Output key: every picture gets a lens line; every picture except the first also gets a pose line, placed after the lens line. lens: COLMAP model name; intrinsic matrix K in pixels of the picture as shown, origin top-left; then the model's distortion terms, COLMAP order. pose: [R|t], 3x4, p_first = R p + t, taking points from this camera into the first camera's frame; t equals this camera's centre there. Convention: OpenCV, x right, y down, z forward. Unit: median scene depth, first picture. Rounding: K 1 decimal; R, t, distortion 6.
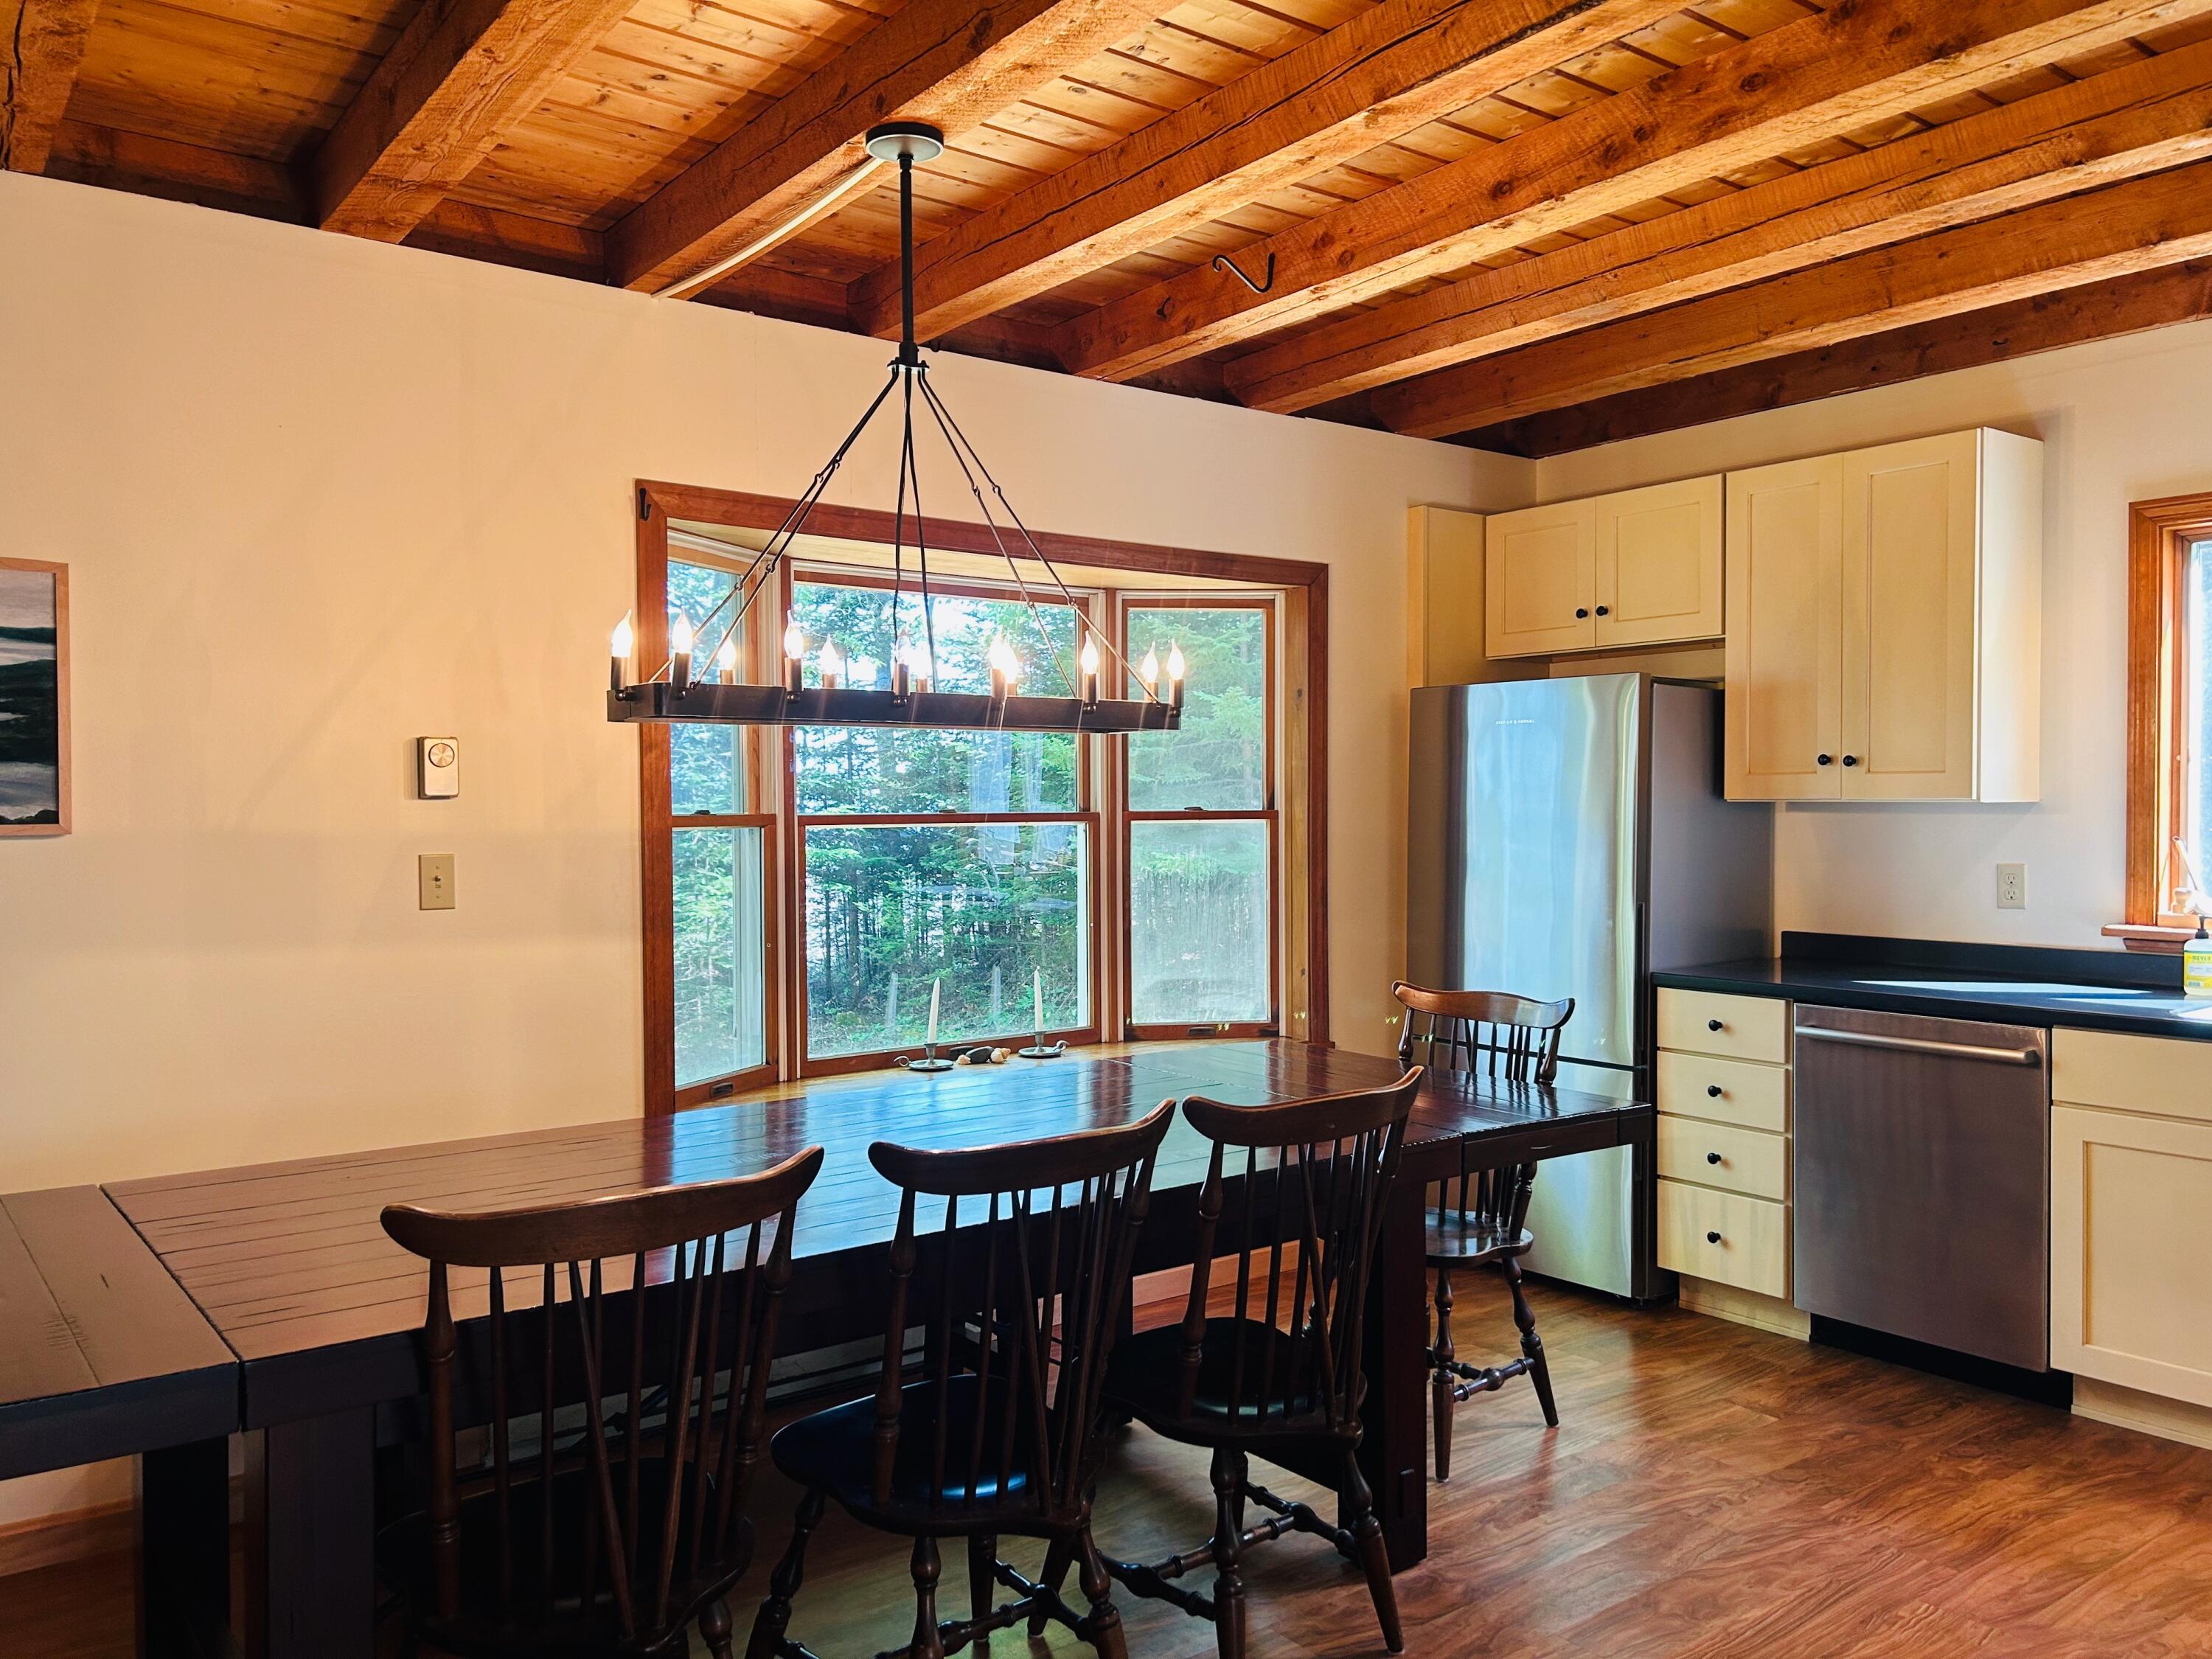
lens RADIAL K [[1645.5, 0, 1114.6], [0, 1645.5, 845.6], [0, 0, 1]] dist [0.069210, -0.080295]
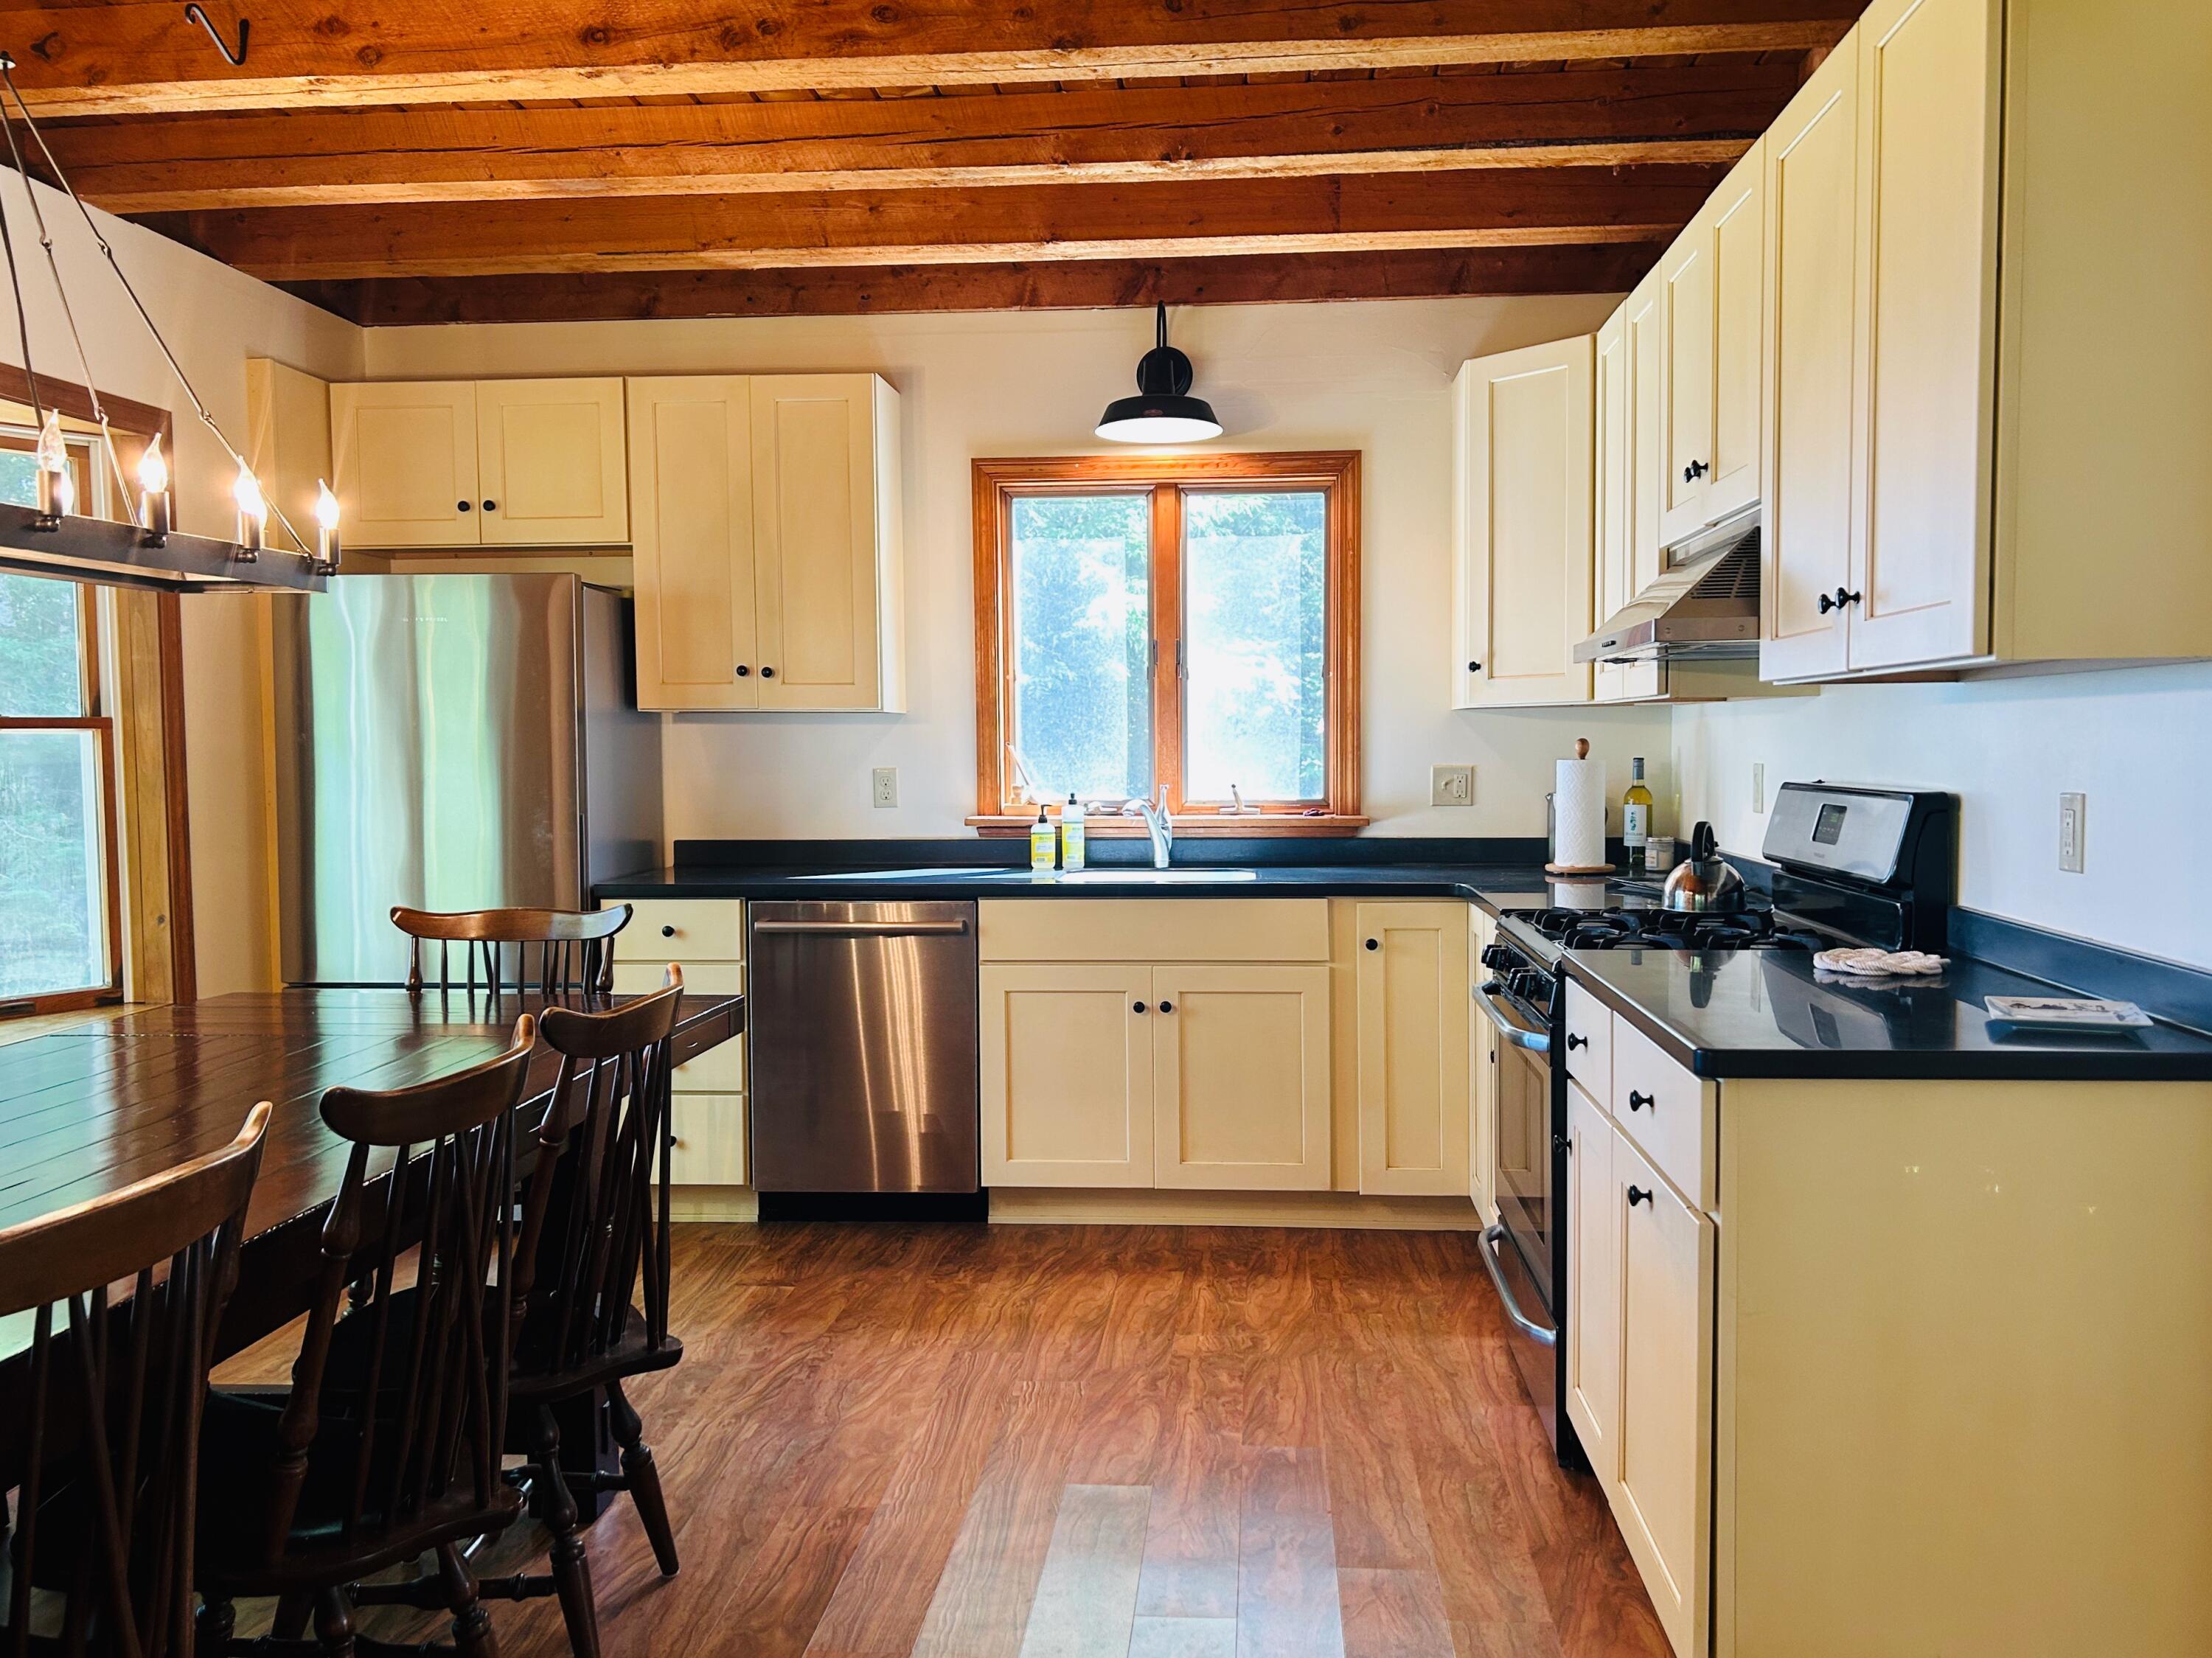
lens RADIAL K [[1761.0, 0, 1119.0], [0, 1761.0, 843.0], [0, 0, 1]] dist [0.042040, -0.044049]
pose [[0.667212, -0.045680, 0.743466, -0.269856], [0.025116, 0.998930, 0.038837, 0.021924], [-0.744444, -0.007239, 0.667645, 0.090462]]
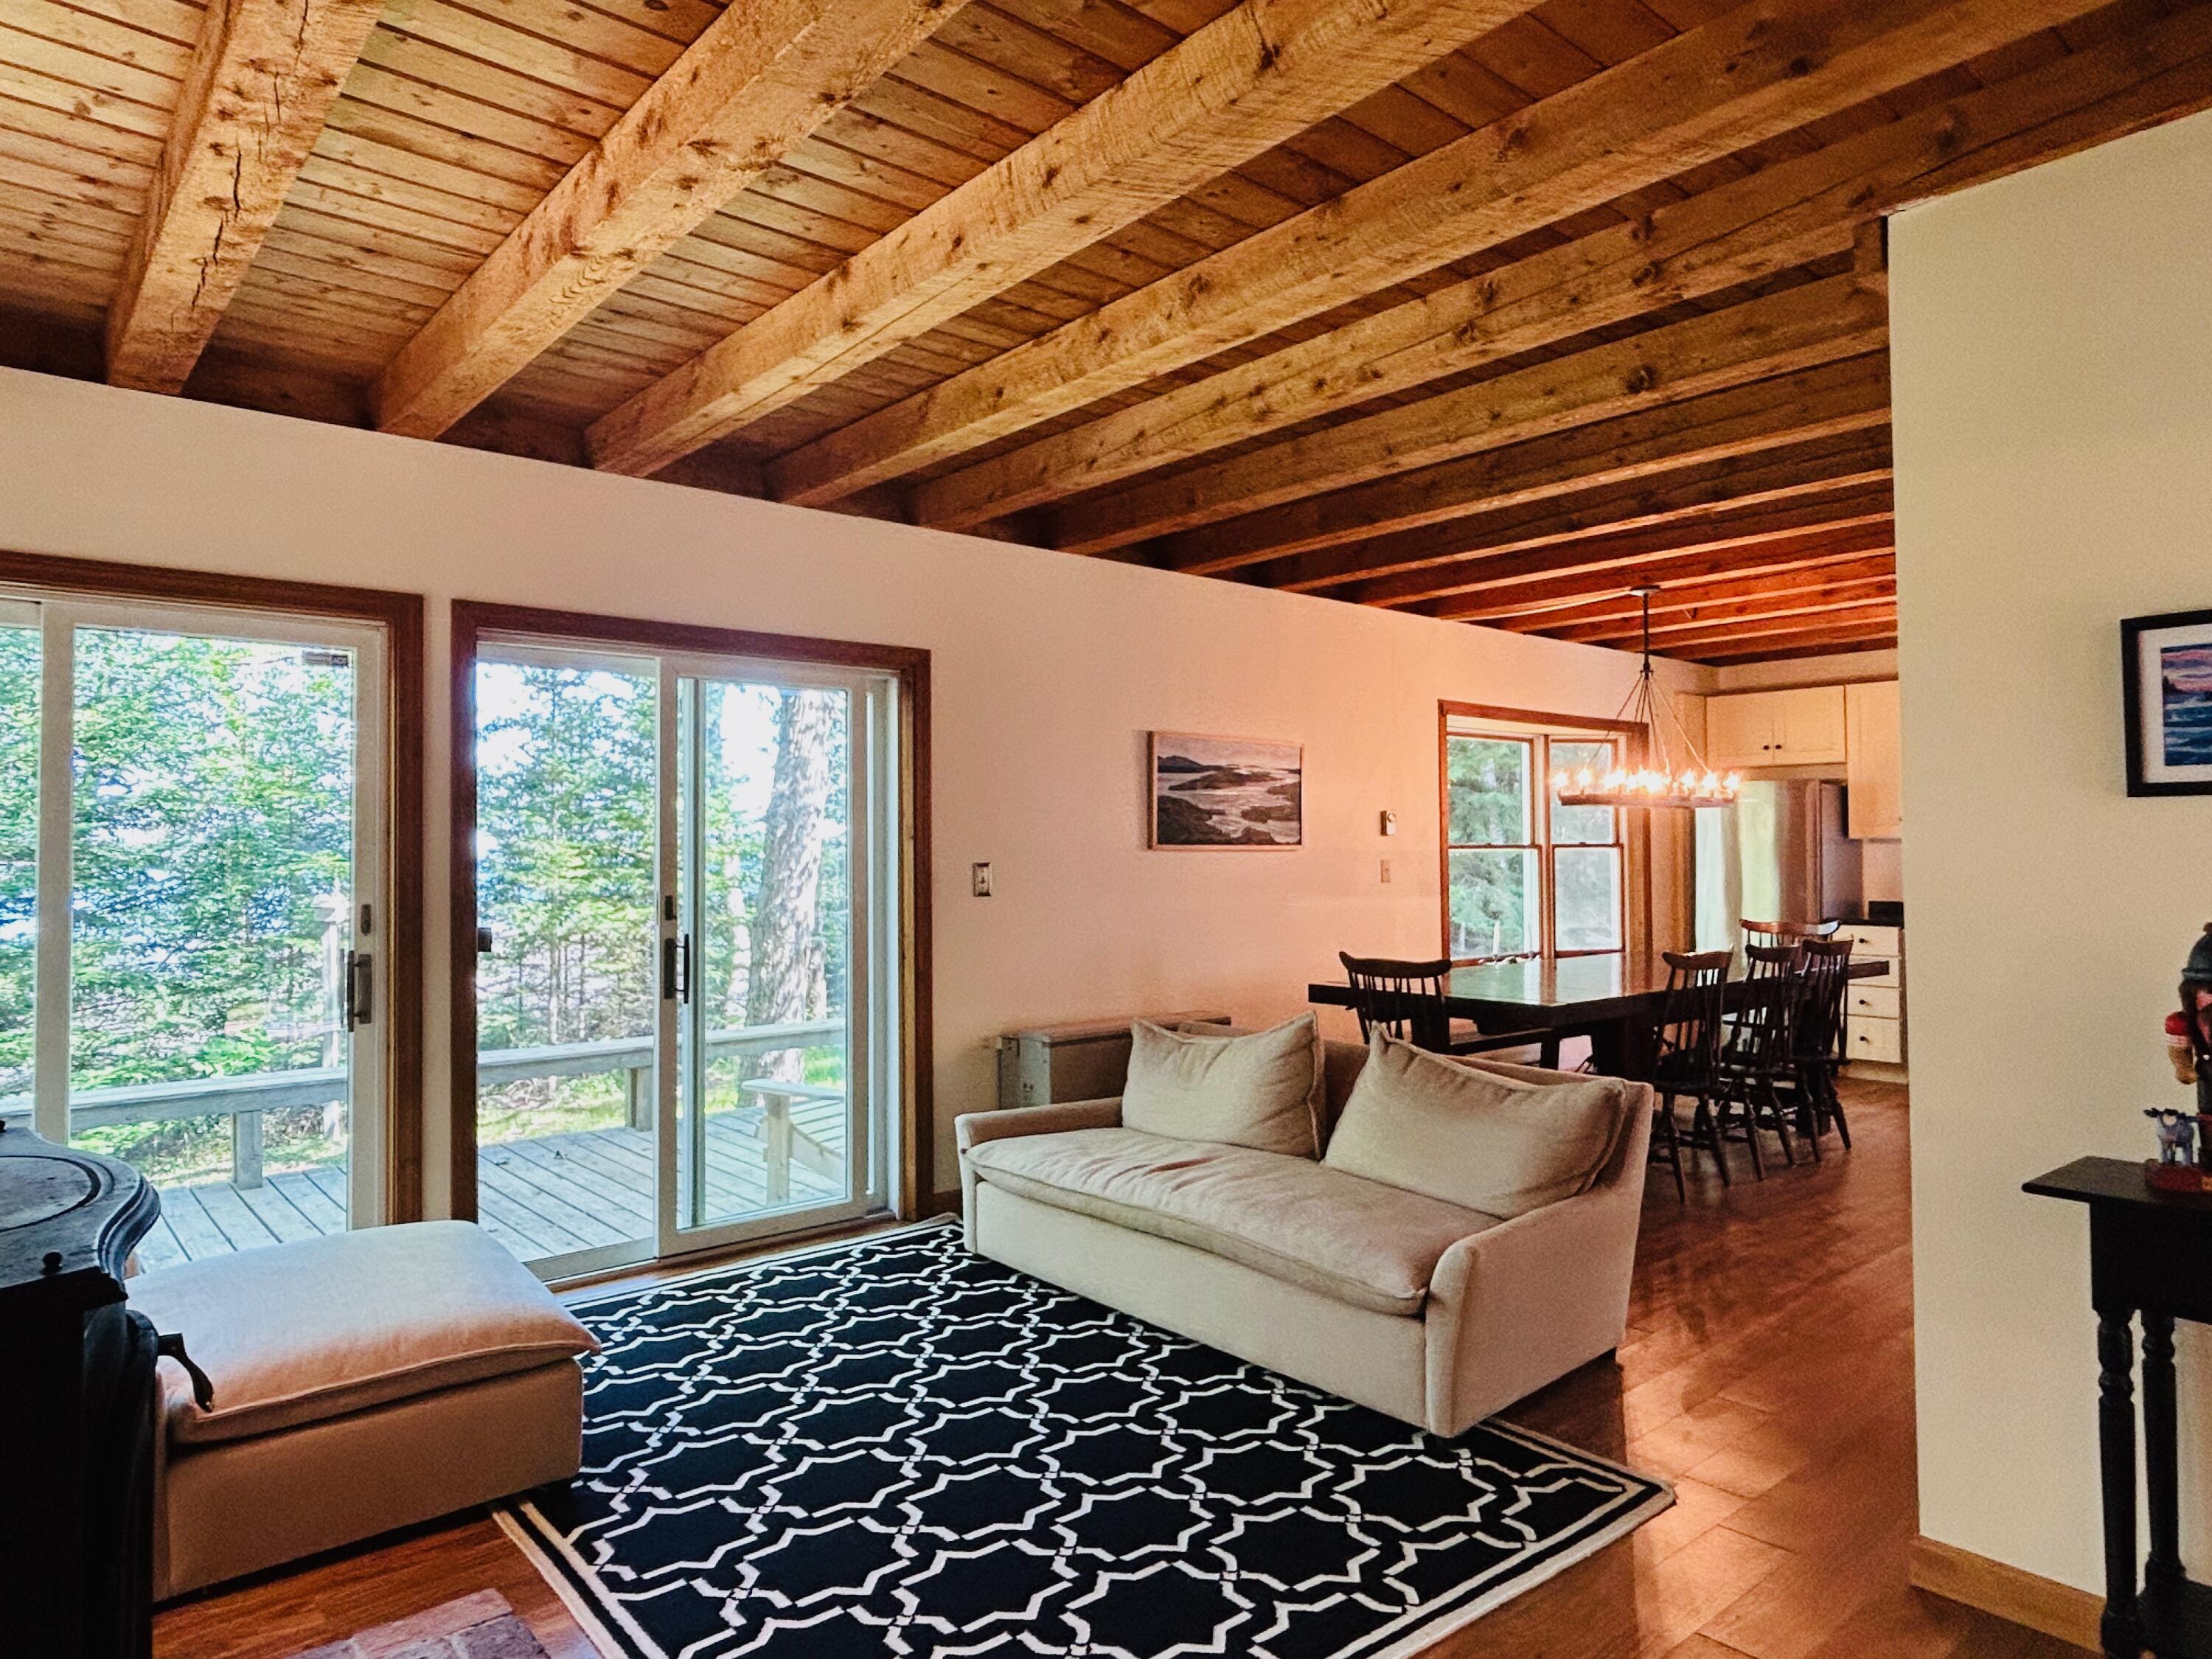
lens RADIAL K [[1374.3, 0, 1102.3], [0, 1374.3, 824.2], [0, 0, 1]] dist [0.003103, -0.002659]
pose [[0.998130, 0.000679, 0.061131, -0.810281], [0.001897, 0.999113, -0.042077, 0.031328], [-0.061105, 0.042114, 0.997242, -0.814483]]
